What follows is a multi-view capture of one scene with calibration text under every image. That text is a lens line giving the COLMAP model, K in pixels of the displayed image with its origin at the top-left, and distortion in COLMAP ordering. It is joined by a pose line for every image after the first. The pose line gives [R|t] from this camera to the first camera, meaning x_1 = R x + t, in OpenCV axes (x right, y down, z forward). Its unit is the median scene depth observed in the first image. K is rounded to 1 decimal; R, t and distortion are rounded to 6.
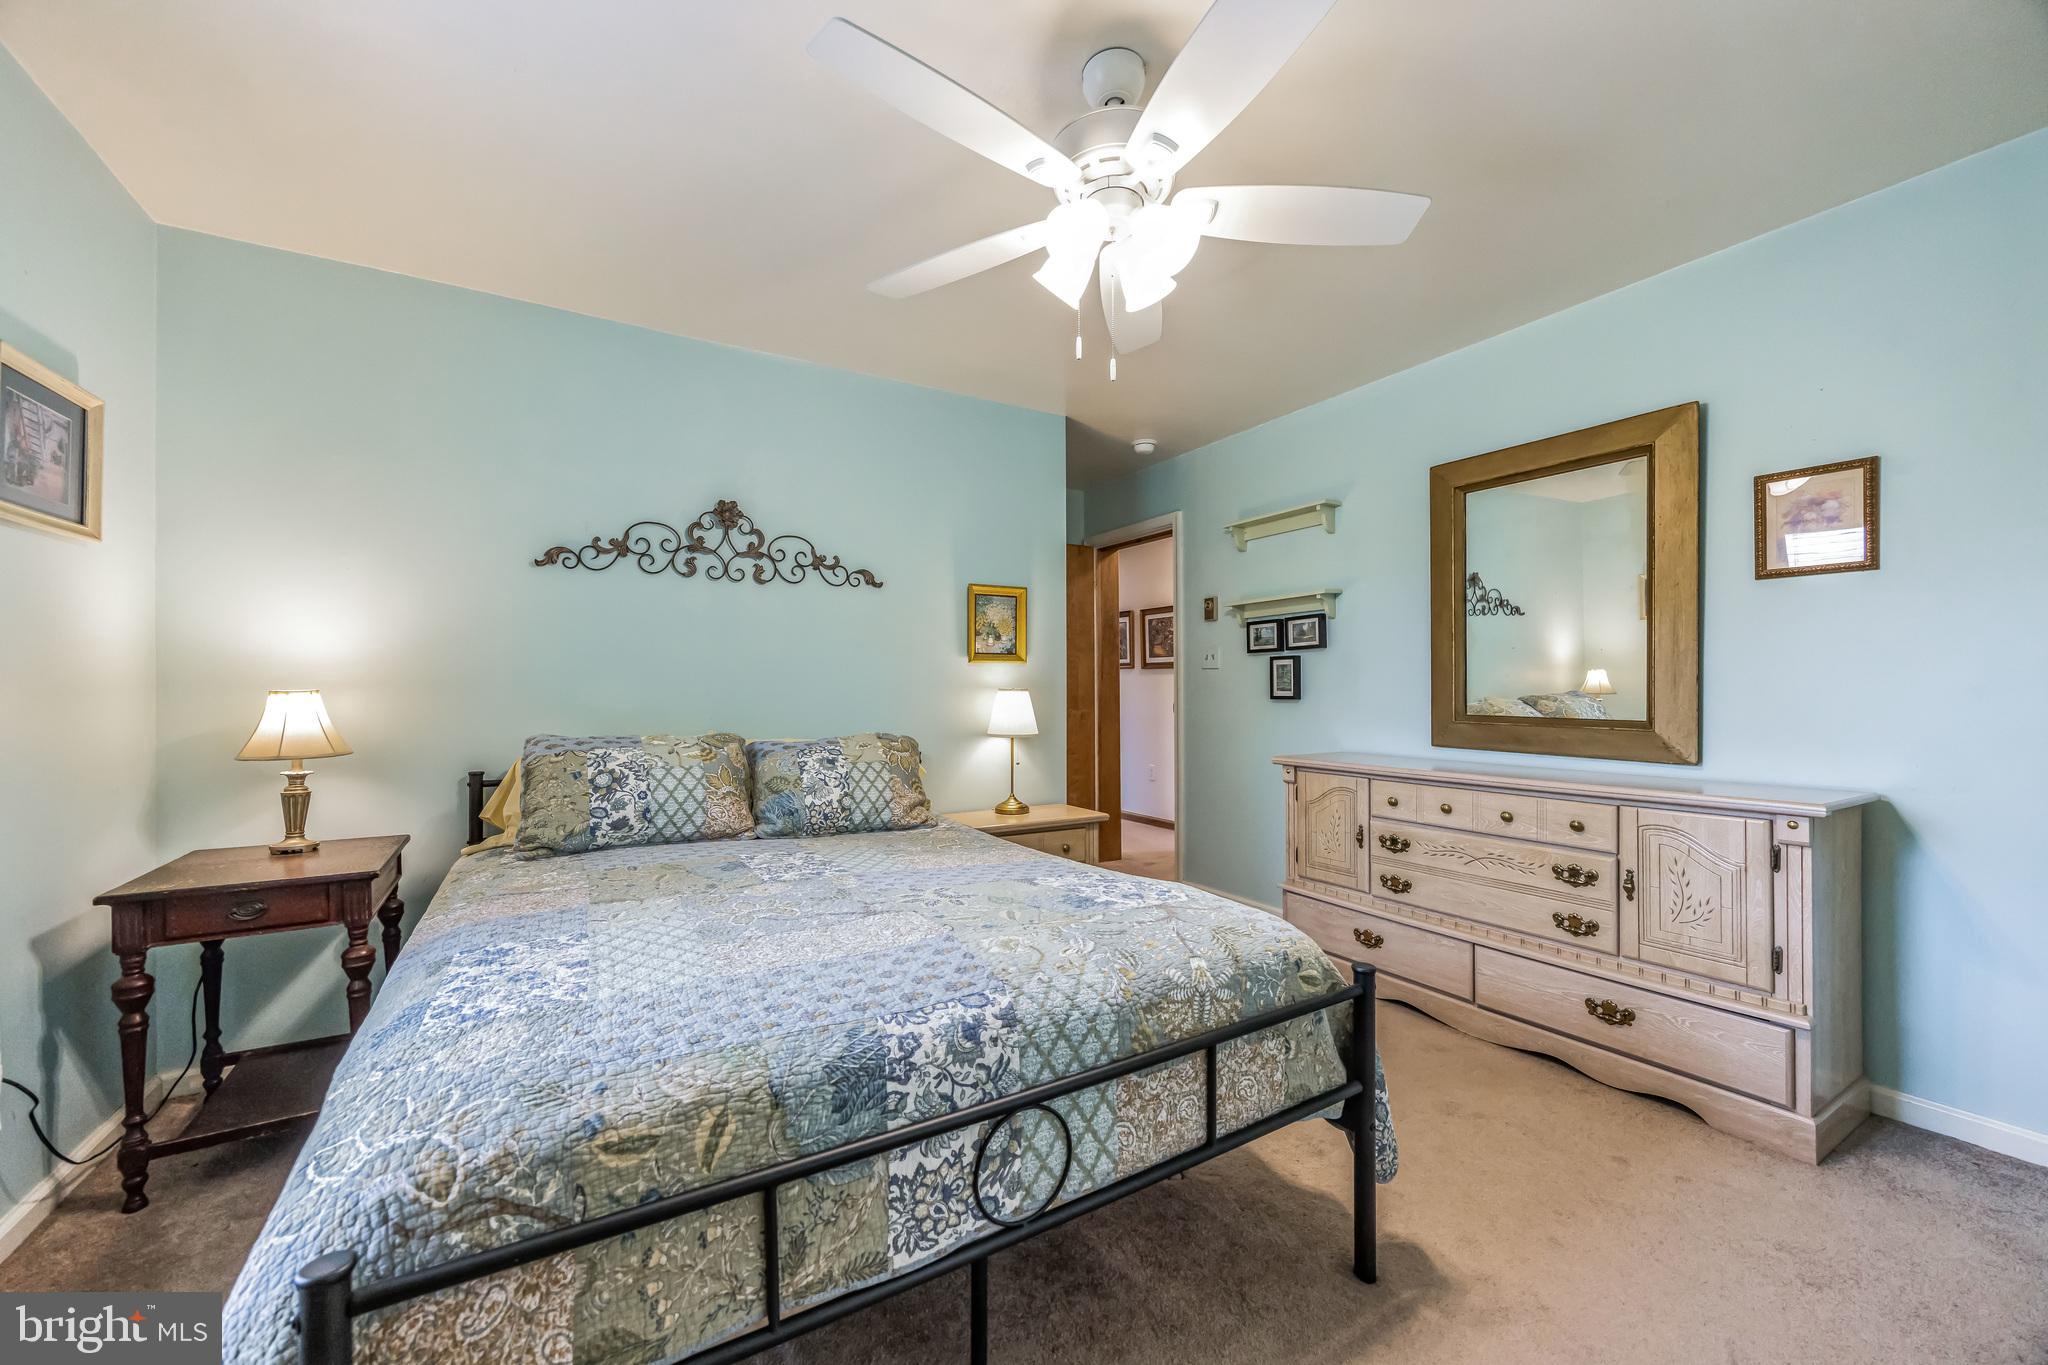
lens RADIAL K [[780.5, 0, 1024.0], [0, 780.5, 682.5], [0, 0, 1]] dist [0.000791, 0.000103]
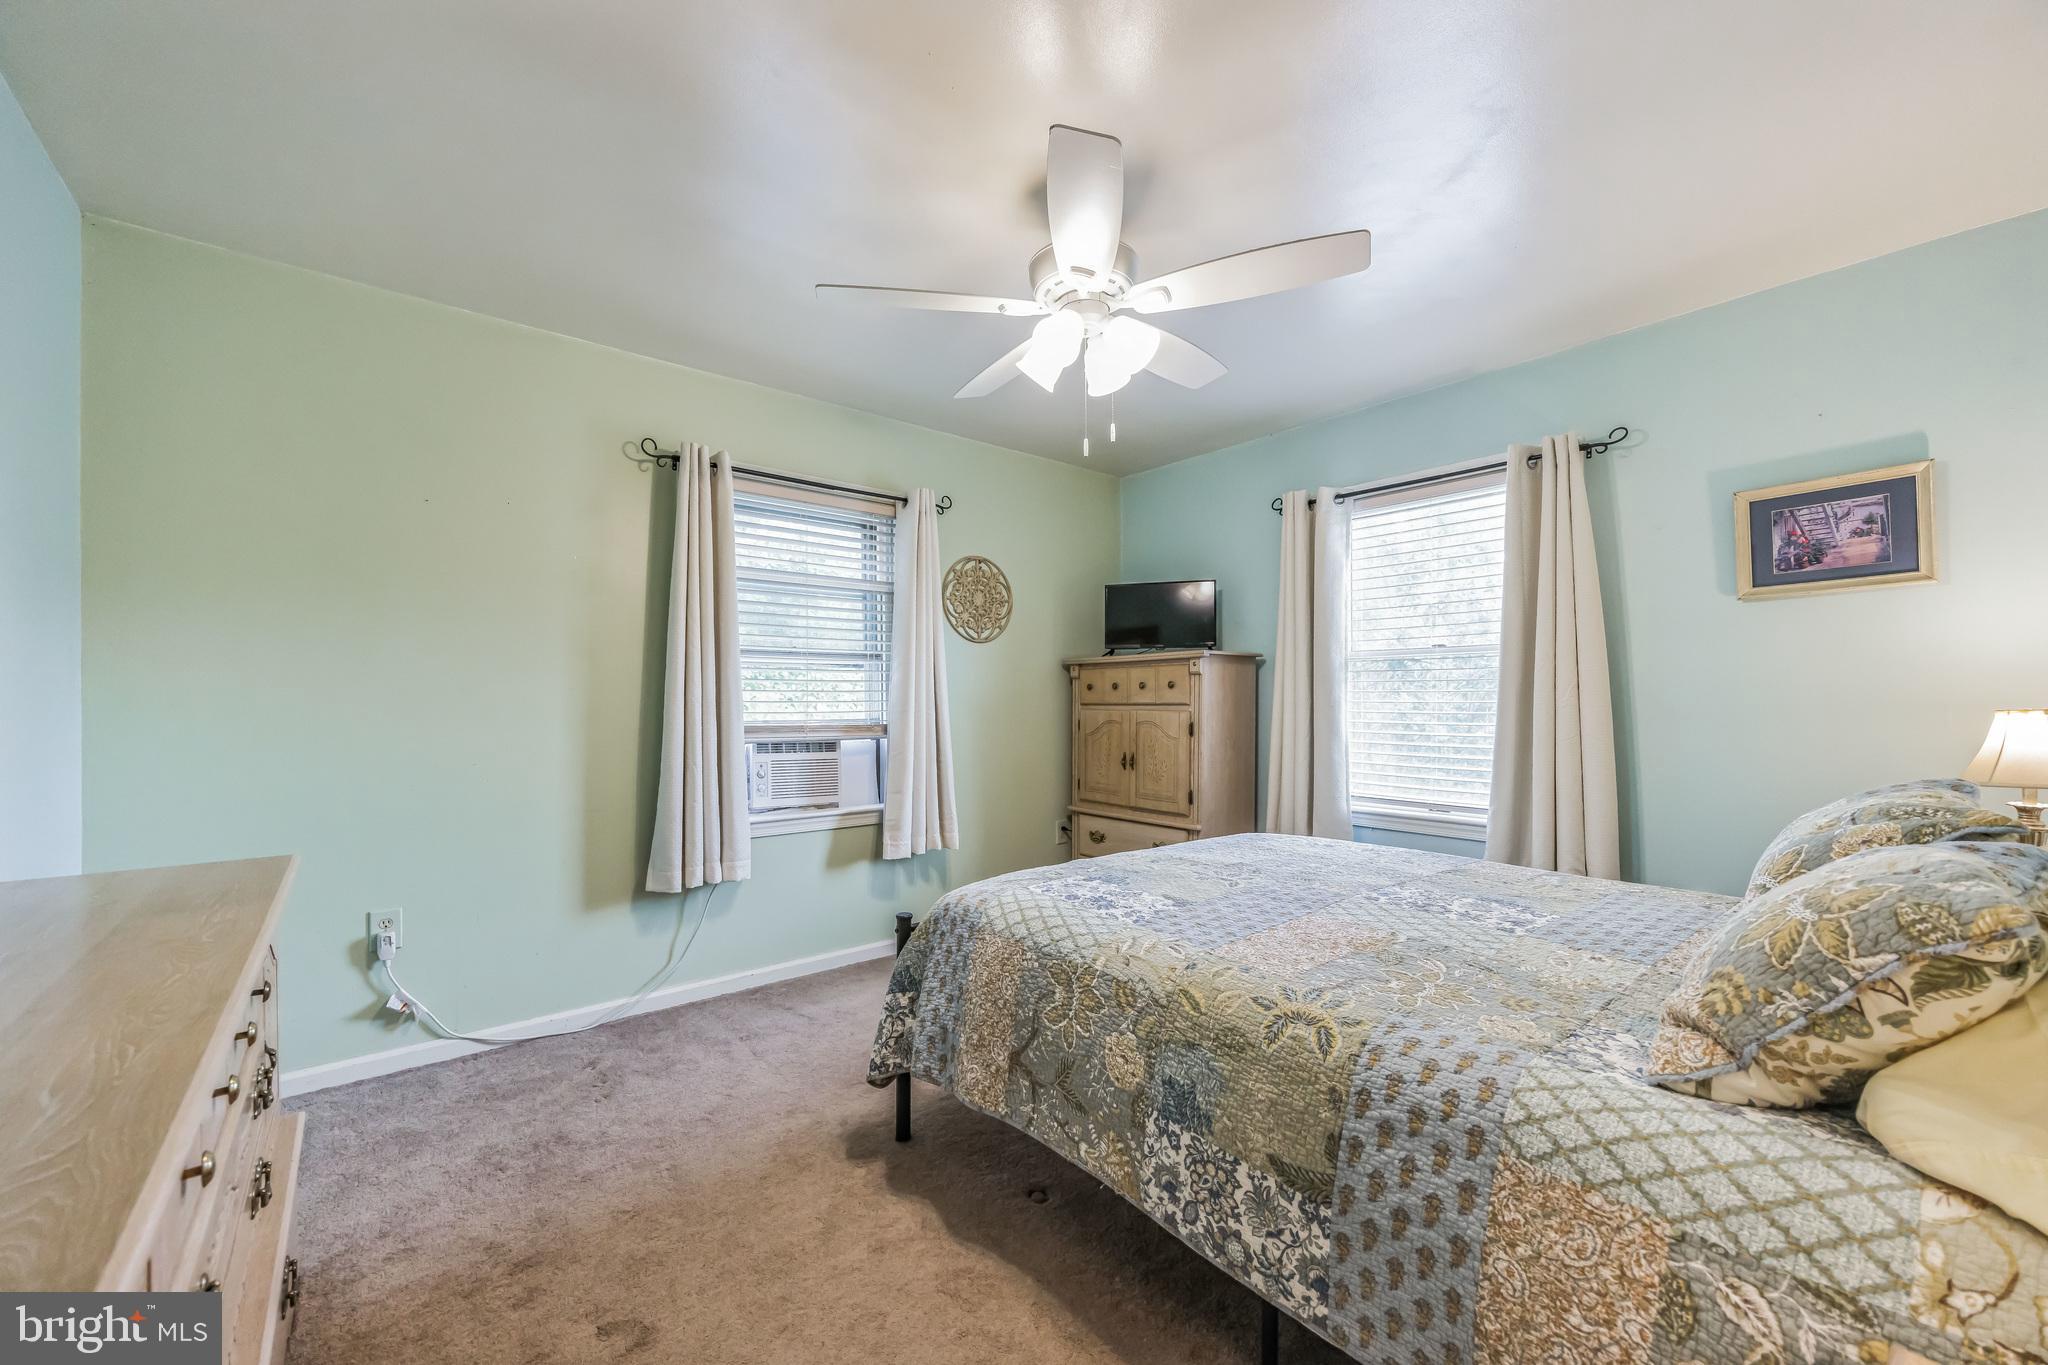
lens RADIAL K [[788.0, 0, 1014.7], [0, 788.0, 691.8], [0, 0, 1]] dist [-0.000178, -0.000007]
pose [[-0.986723, 0.003156, -0.162383, 0.236997], [0.006227, 0.999811, -0.018406, -0.000306], [0.162294, -0.019172, -0.986556, 1.241744]]
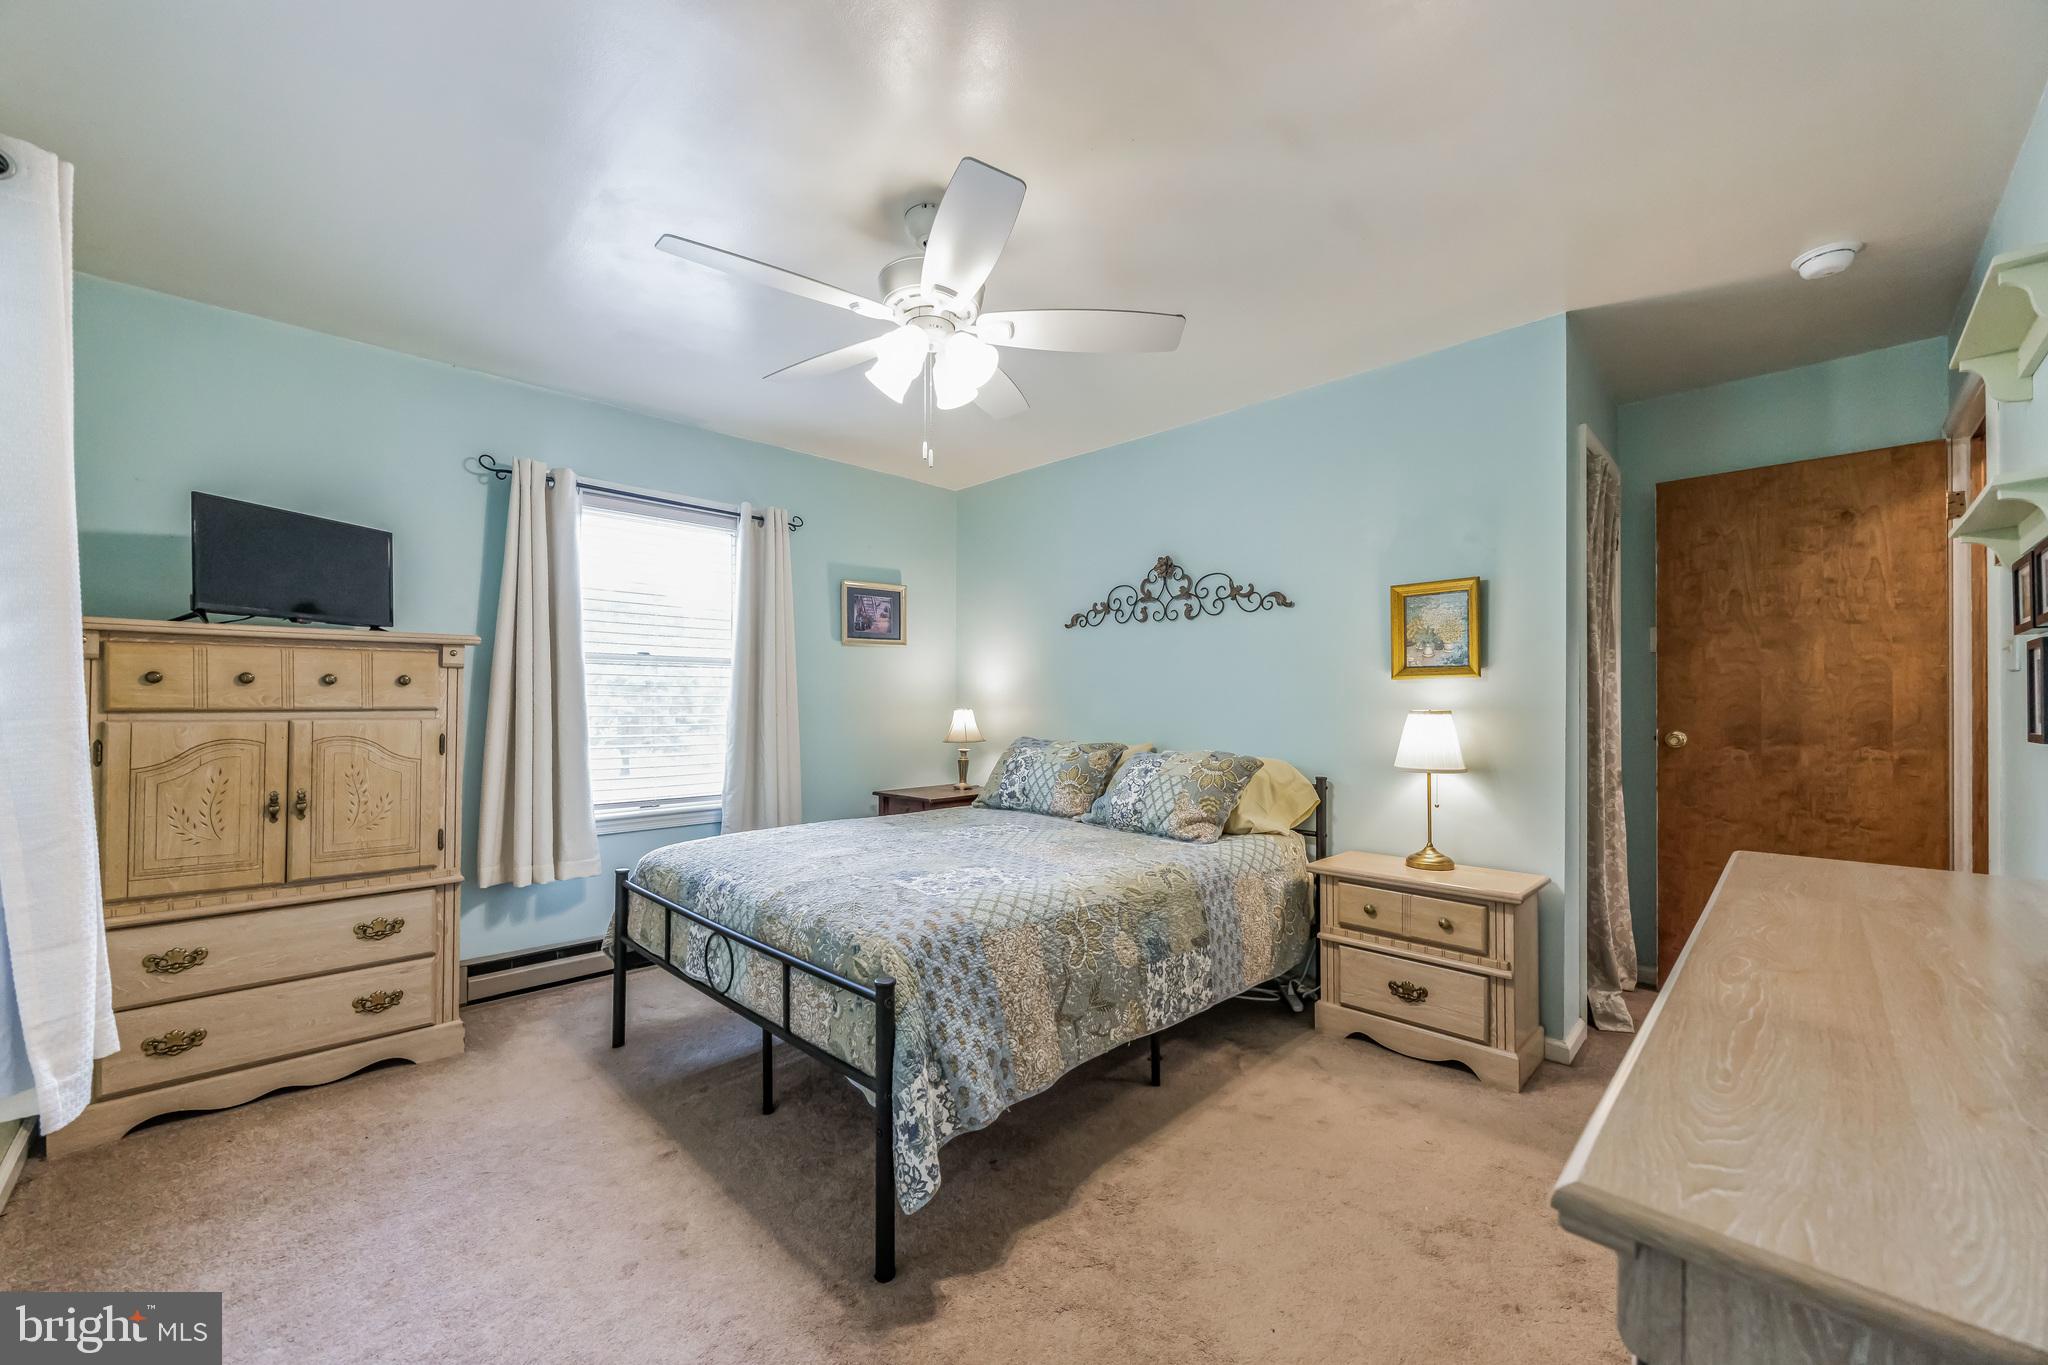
lens RADIAL K [[788.0, 0, 1014.7], [0, 788.0, 691.8], [0, 0, 1]] dist [-0.000178, -0.000007]
pose [[0.247289, -0.013471, -0.968848, 0.778184], [0.007559, 0.999900, -0.011973, -0.005703], [0.968912, -0.004363, 0.247366, 0.466623]]
